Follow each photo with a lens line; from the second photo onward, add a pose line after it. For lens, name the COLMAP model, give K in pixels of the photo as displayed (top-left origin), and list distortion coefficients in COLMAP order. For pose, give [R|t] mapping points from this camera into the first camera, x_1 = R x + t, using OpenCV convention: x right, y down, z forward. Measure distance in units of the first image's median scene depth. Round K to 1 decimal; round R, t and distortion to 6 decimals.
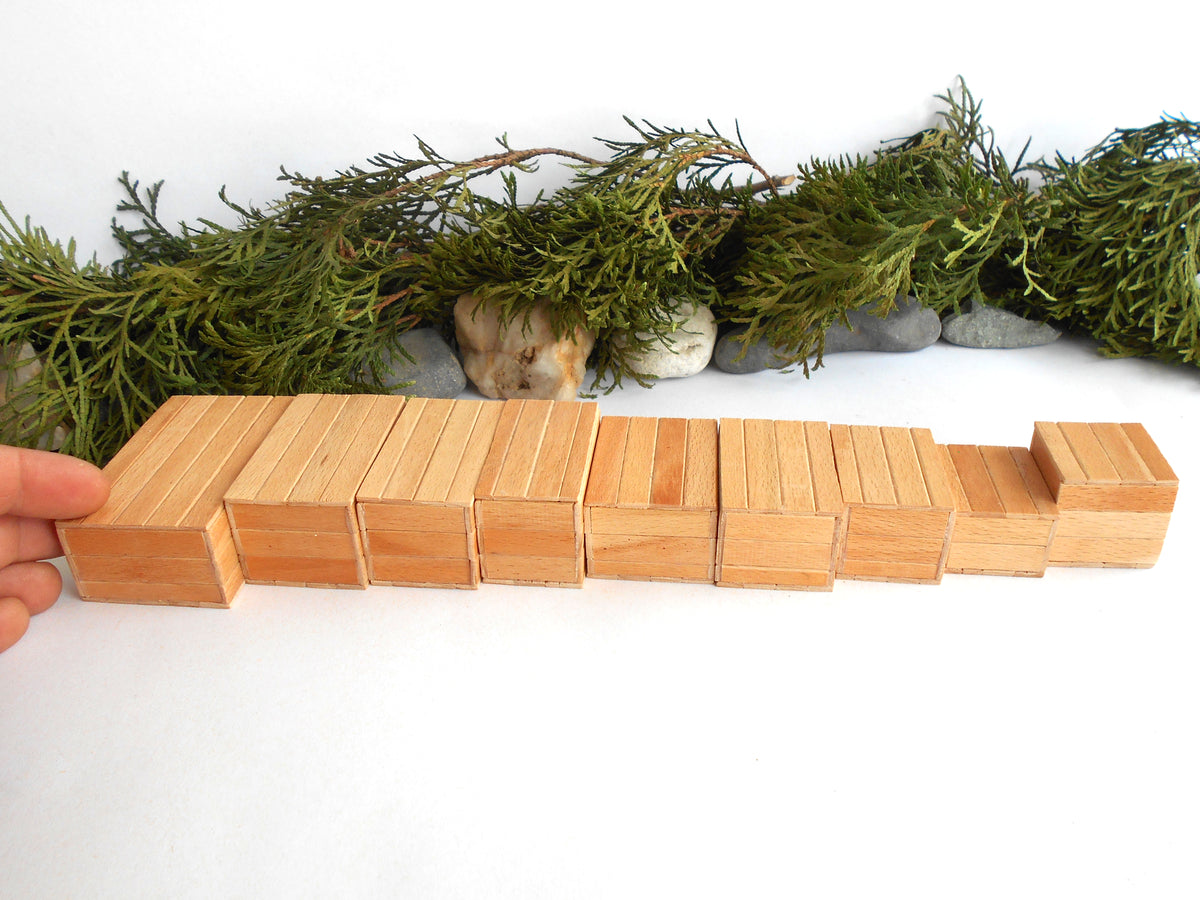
lens RADIAL K [[1009.3, 0, 600.6], [0, 1009.3, 443.5], [0, 0, 1]] dist [-0.051444, 0.052789]
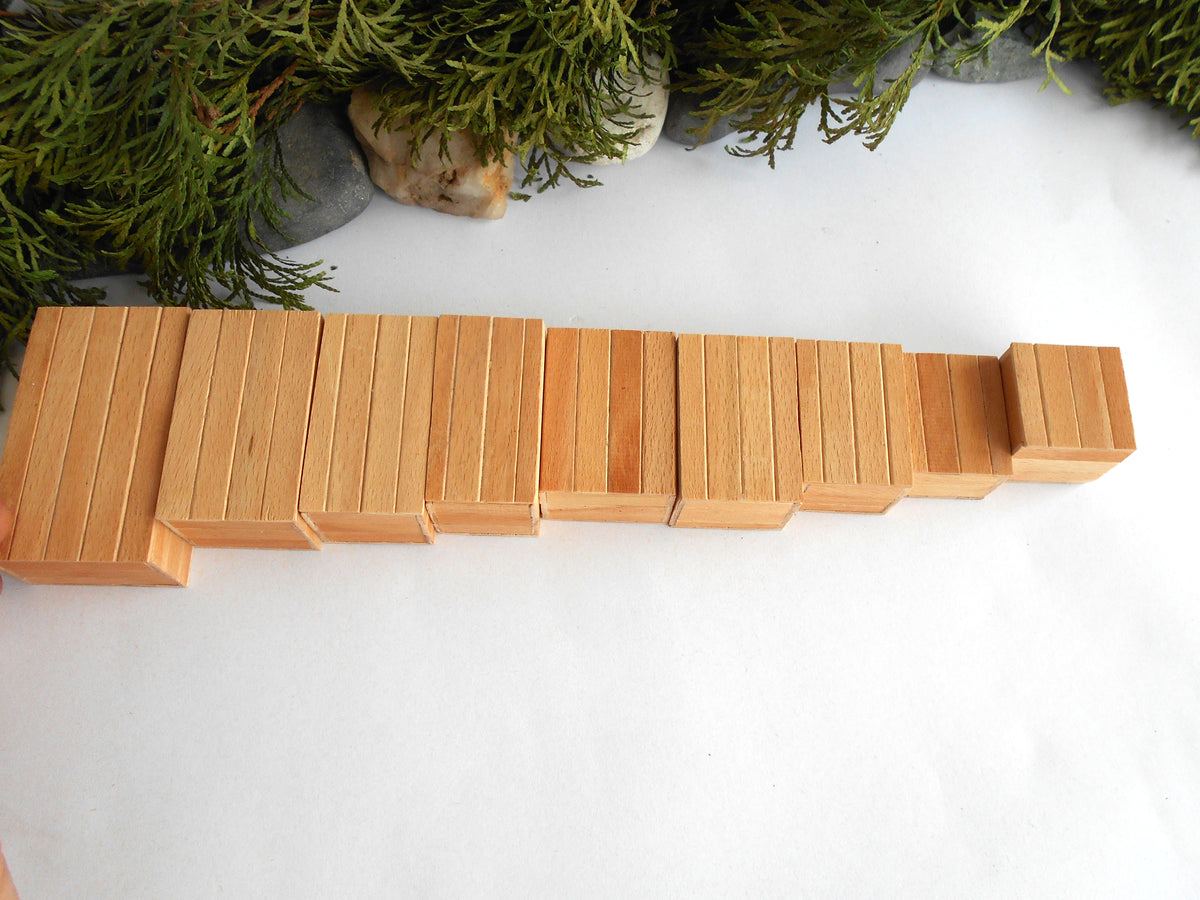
lens RADIAL K [[1011.2, 0, 607.2], [0, 1011.2, 444.2], [0, 0, 1]] dist [-0.035314, 0.020292]
pose [[0.995043, -0.057241, 0.081317, -0.021196], [-0.004514, 0.790876, 0.611959, -0.422862], [-0.099341, -0.609293, 0.786698, 0.192329]]
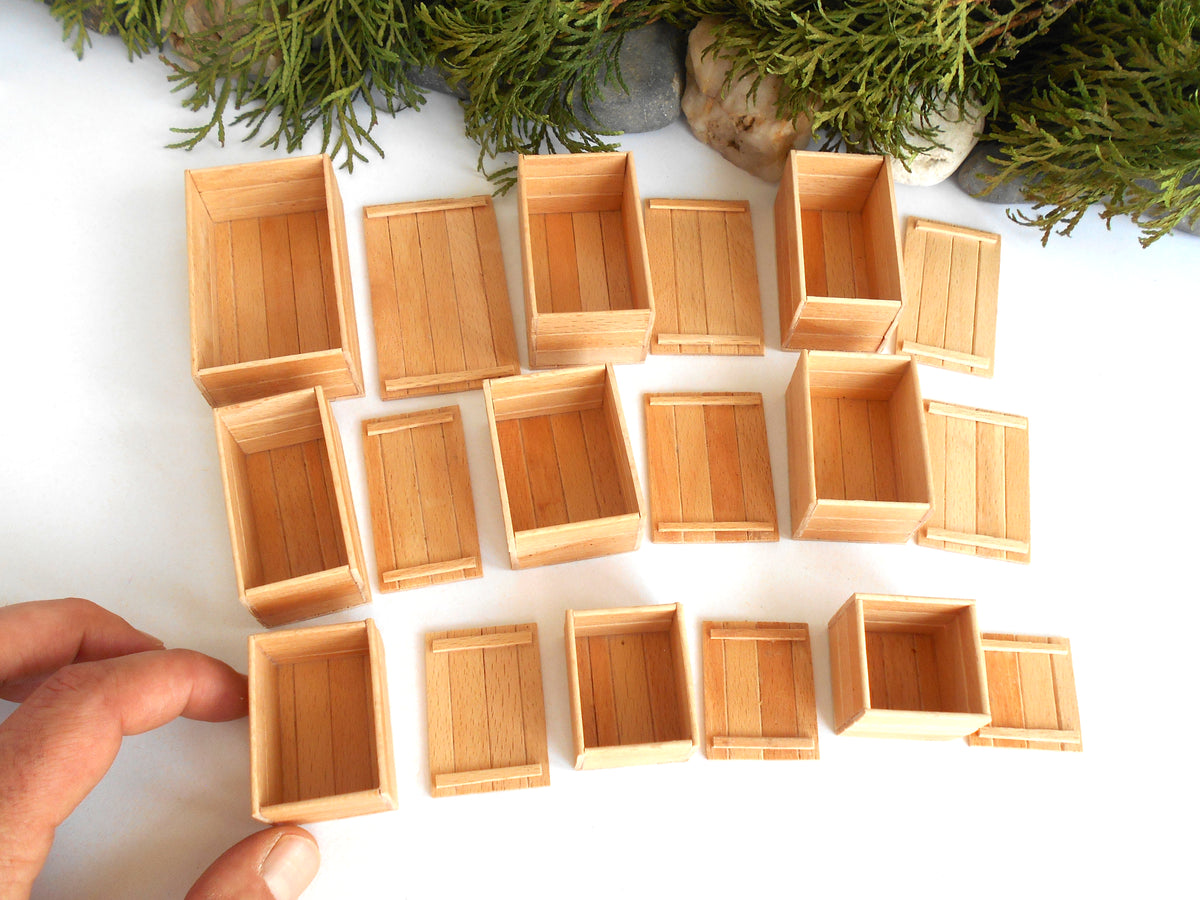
lens RADIAL K [[1021.0, 0, 603.6], [0, 1021.0, 445.1], [0, 0, 1]] dist [-0.018892, -0.000351]
pose [[0.912054, 0.389464, -0.128353, 0.040532], [-0.261231, 0.793095, 0.550235, -0.324330], [0.316093, -0.468315, 0.825086, 0.075109]]
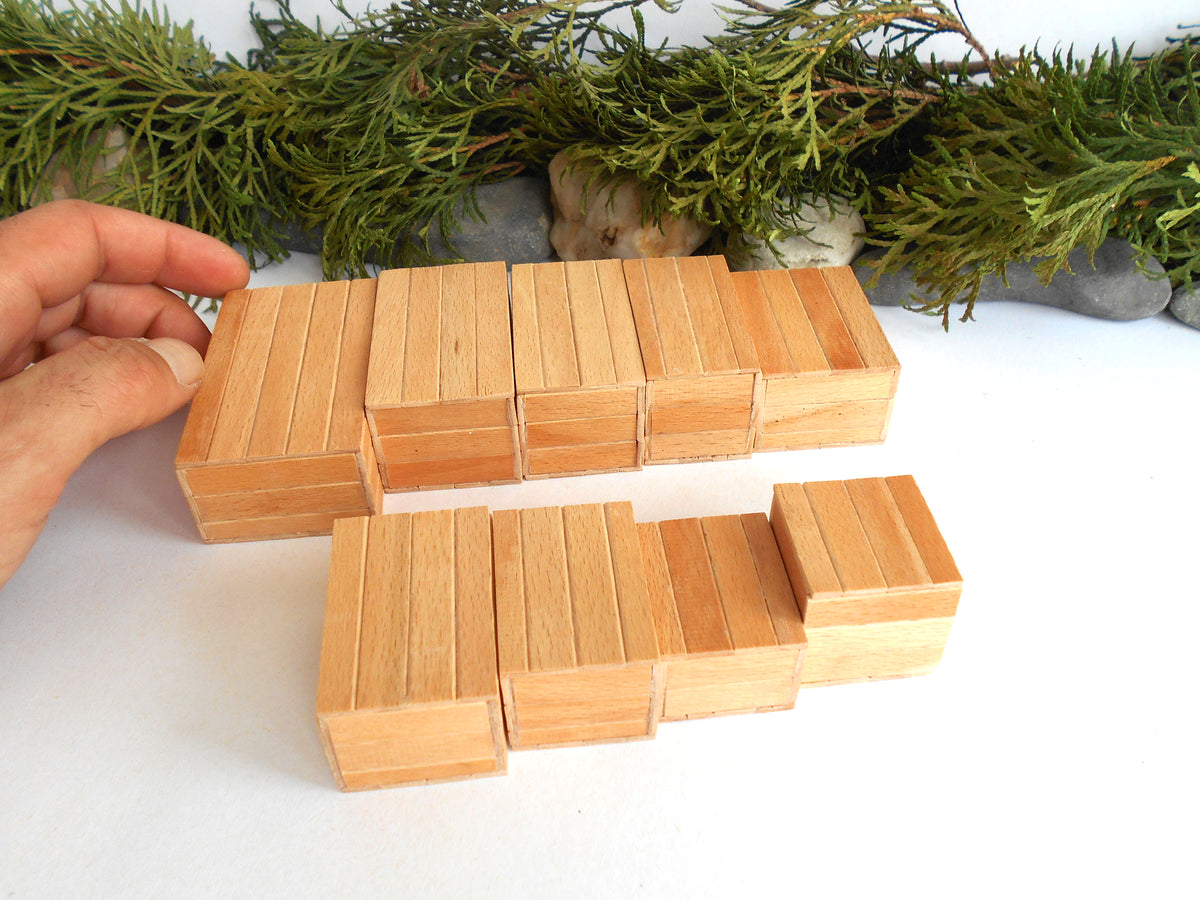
lens RADIAL K [[1011.2, 0, 607.2], [0, 1011.2, 444.2], [0, 0, 1]] dist [-0.035314, 0.020292]
pose [[0.927539, 0.250669, -0.277193, 0.207811], [-0.194716, 0.957215, 0.214066, -0.100608], [0.318994, -0.144581, 0.936664, 0.166655]]
